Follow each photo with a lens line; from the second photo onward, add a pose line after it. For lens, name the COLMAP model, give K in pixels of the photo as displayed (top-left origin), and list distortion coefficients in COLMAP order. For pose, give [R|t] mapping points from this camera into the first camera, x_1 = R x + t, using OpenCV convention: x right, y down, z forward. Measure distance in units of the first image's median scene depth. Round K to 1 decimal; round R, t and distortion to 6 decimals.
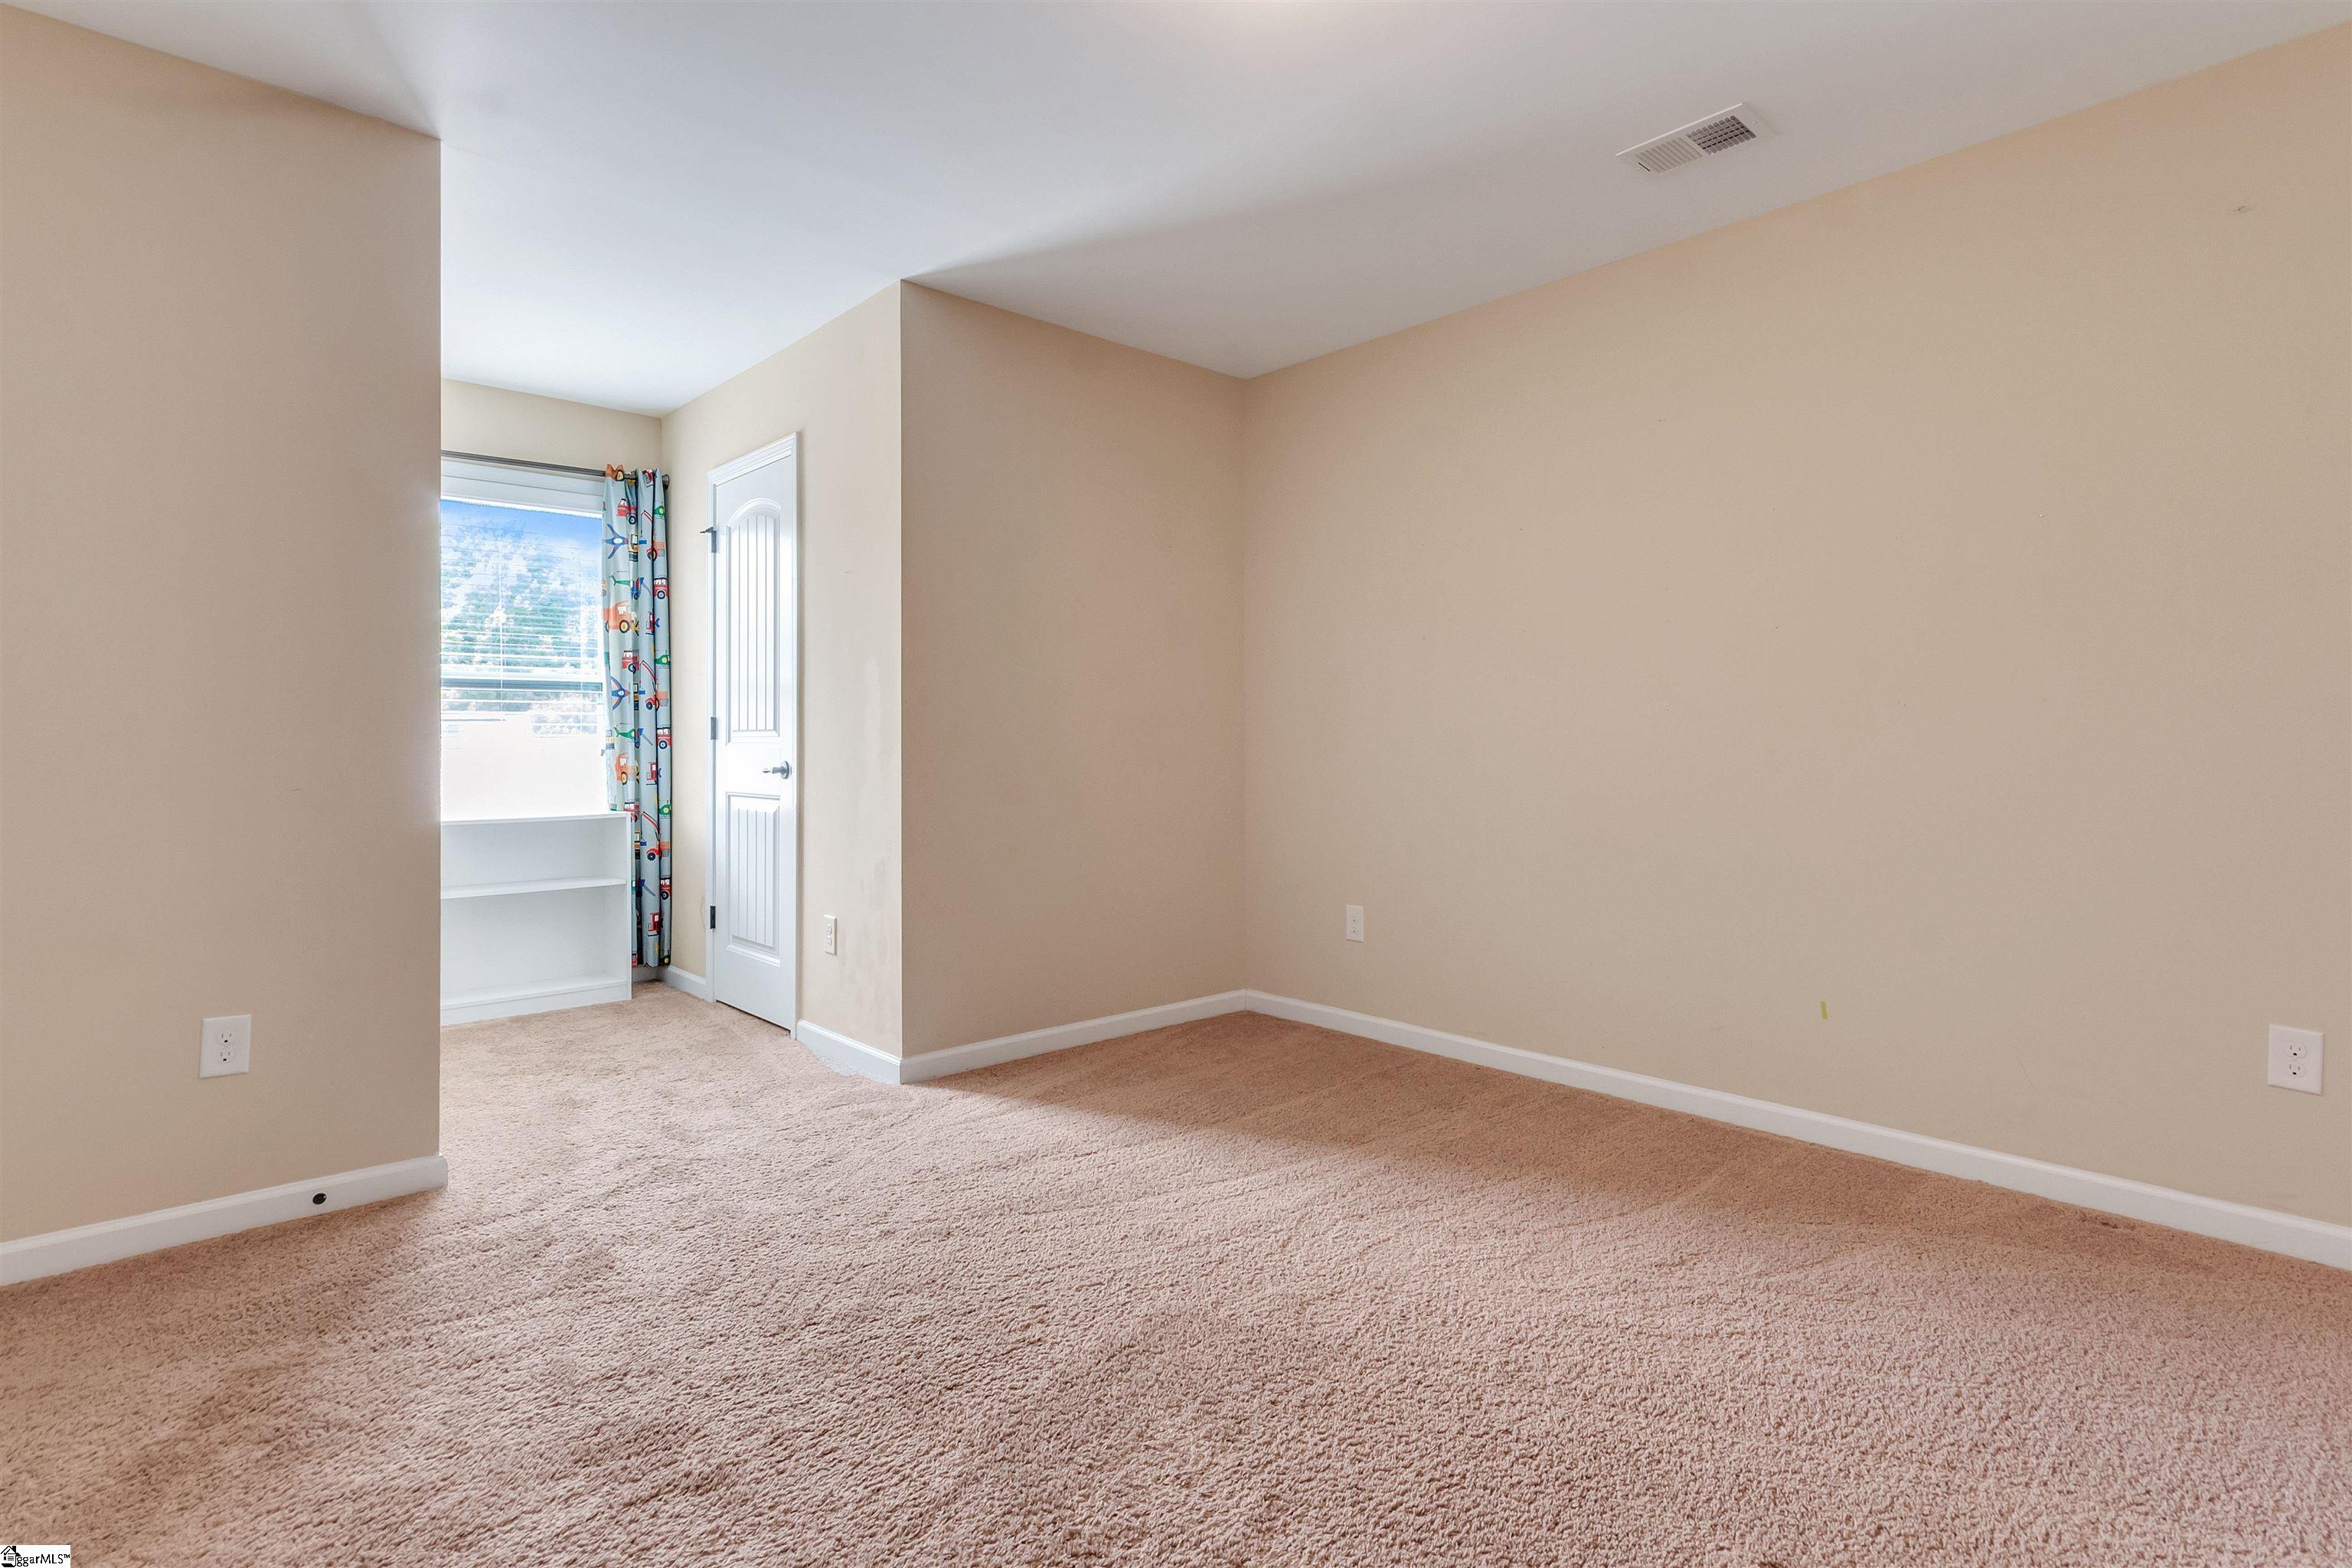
lens RADIAL K [[1176.9, 0, 1175.8], [0, 1176.9, 740.5], [0, 0, 1]] dist [0.003603, 0.001814]
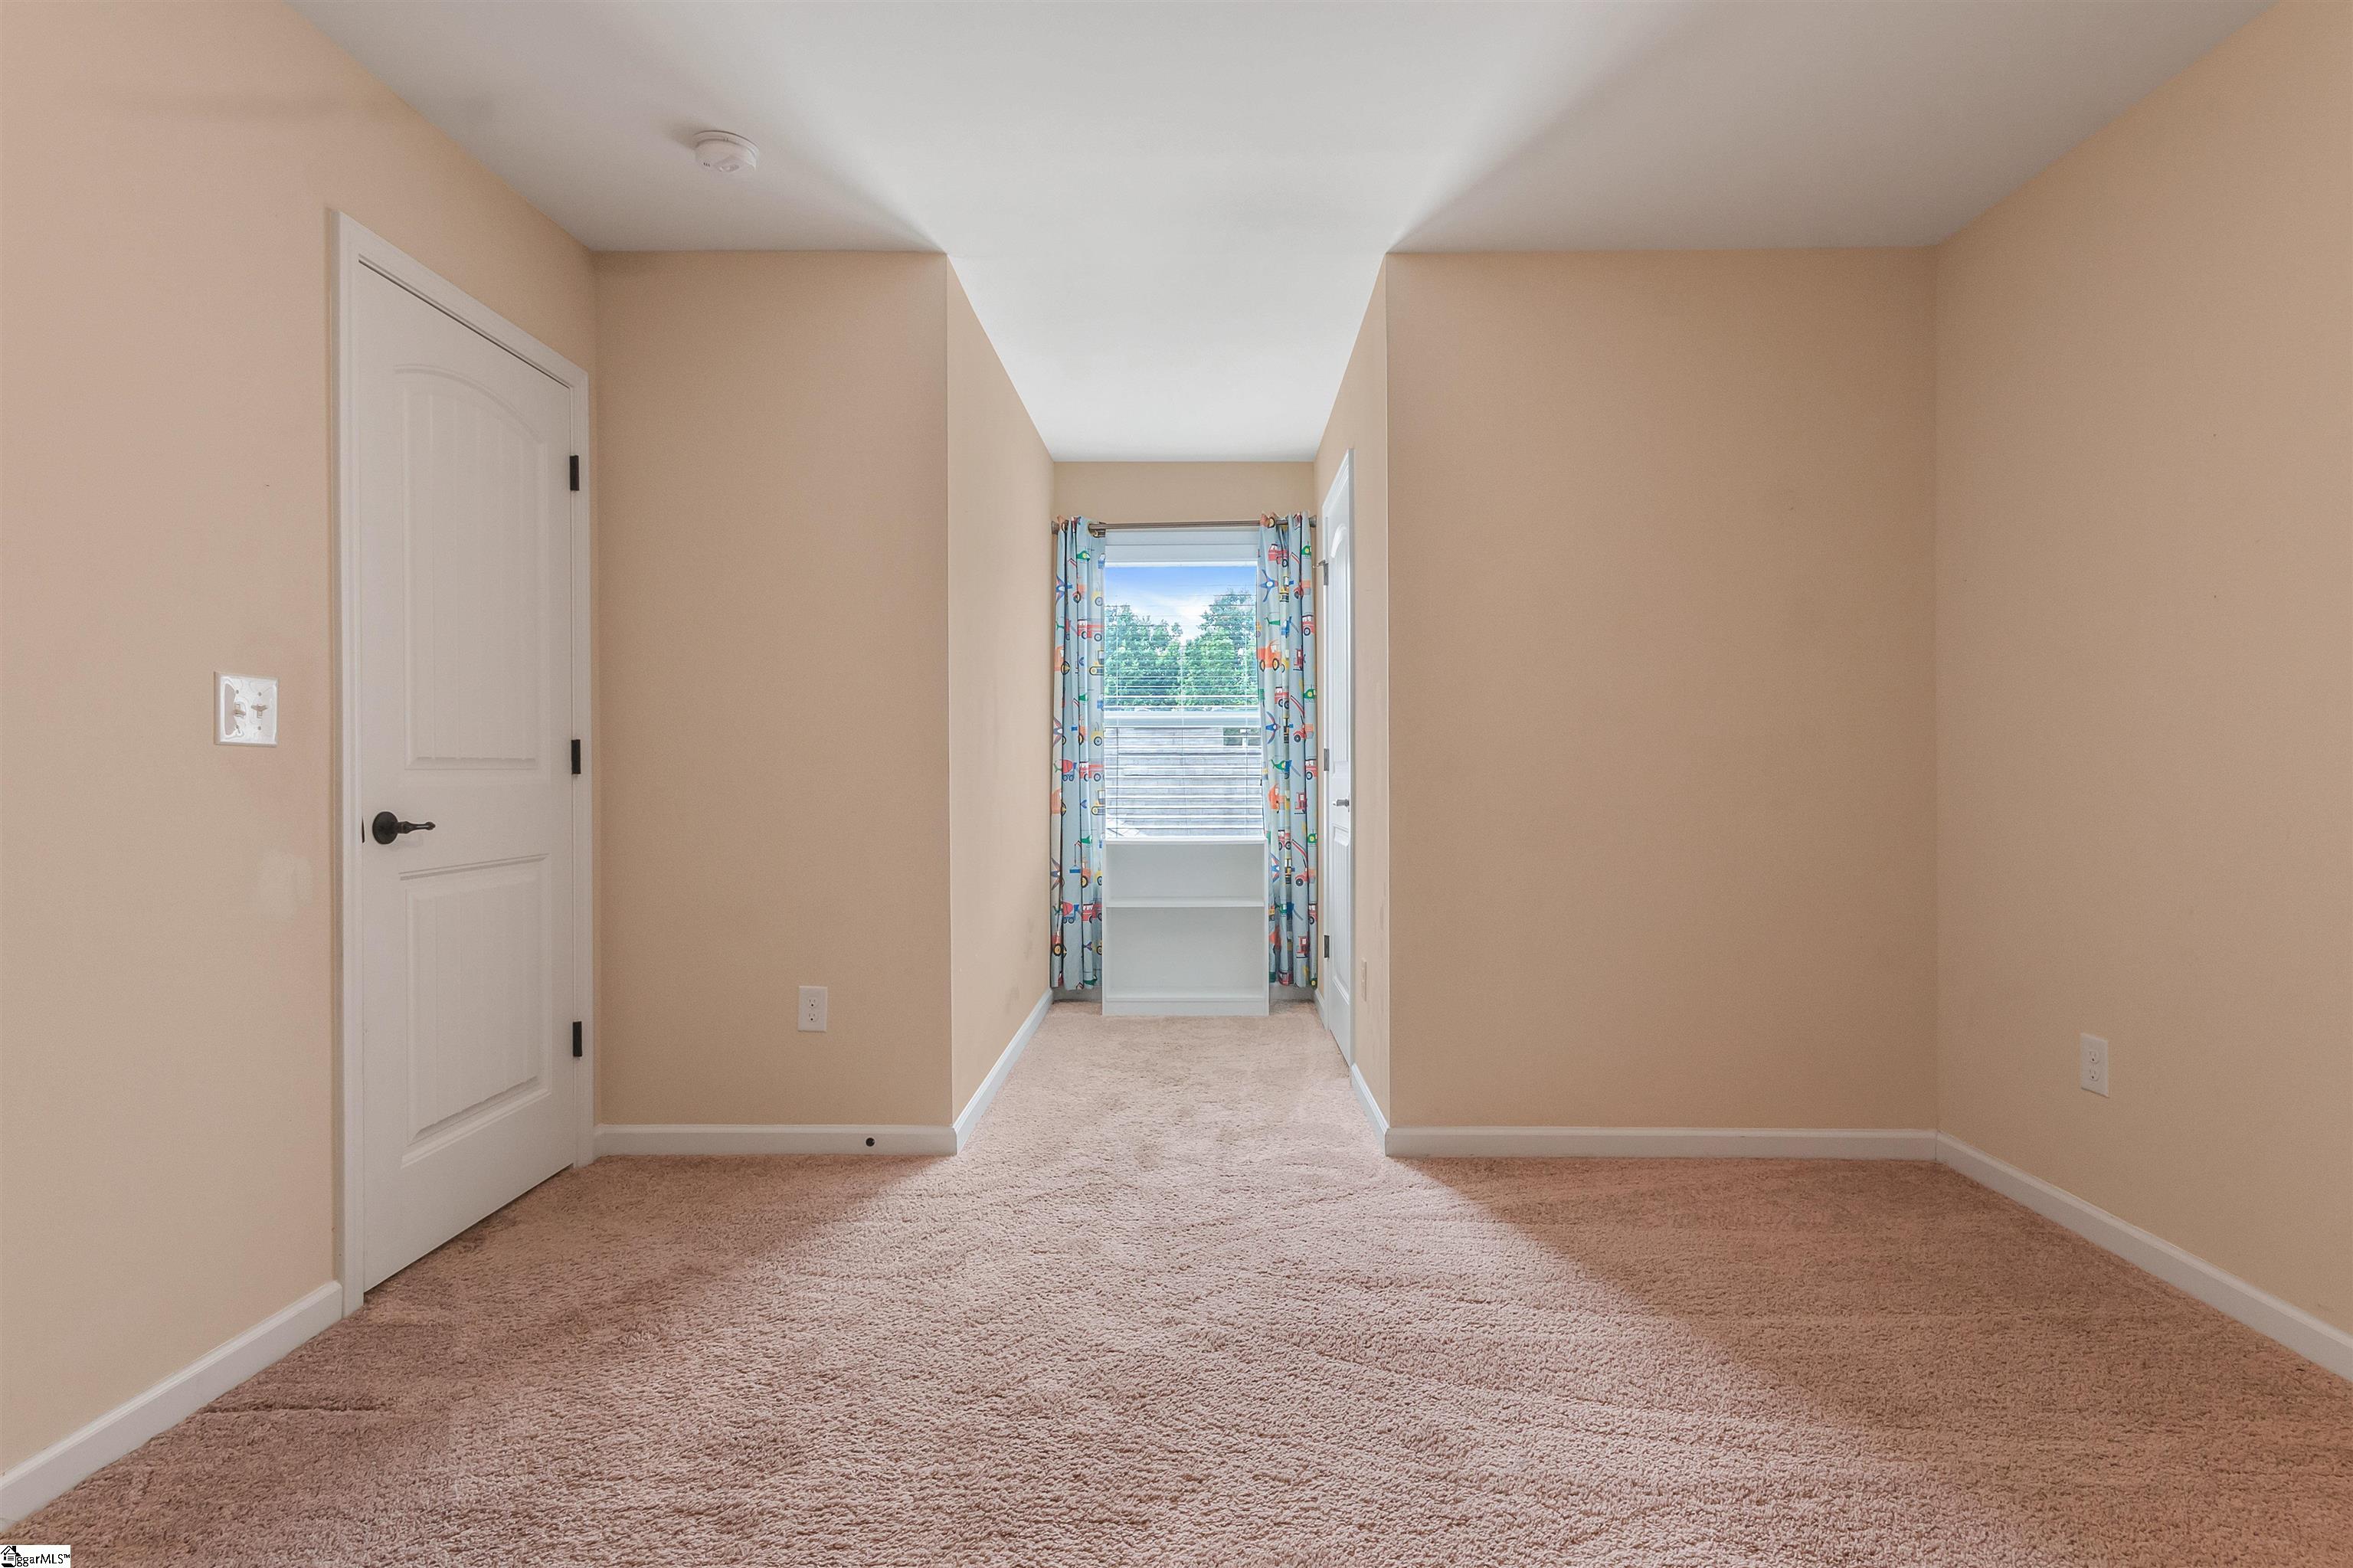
lens RADIAL K [[1146.3, 0, 1176.5], [0, 1146.3, 784.0], [0, 0, 1]] dist [-0.000424, 0.007286]
pose [[0.731479, 0.005639, -0.681841, 0.203612], [0.000898, 0.999957, 0.009233, 0.001605], [0.681863, -0.007366, 0.731442, 0.216489]]
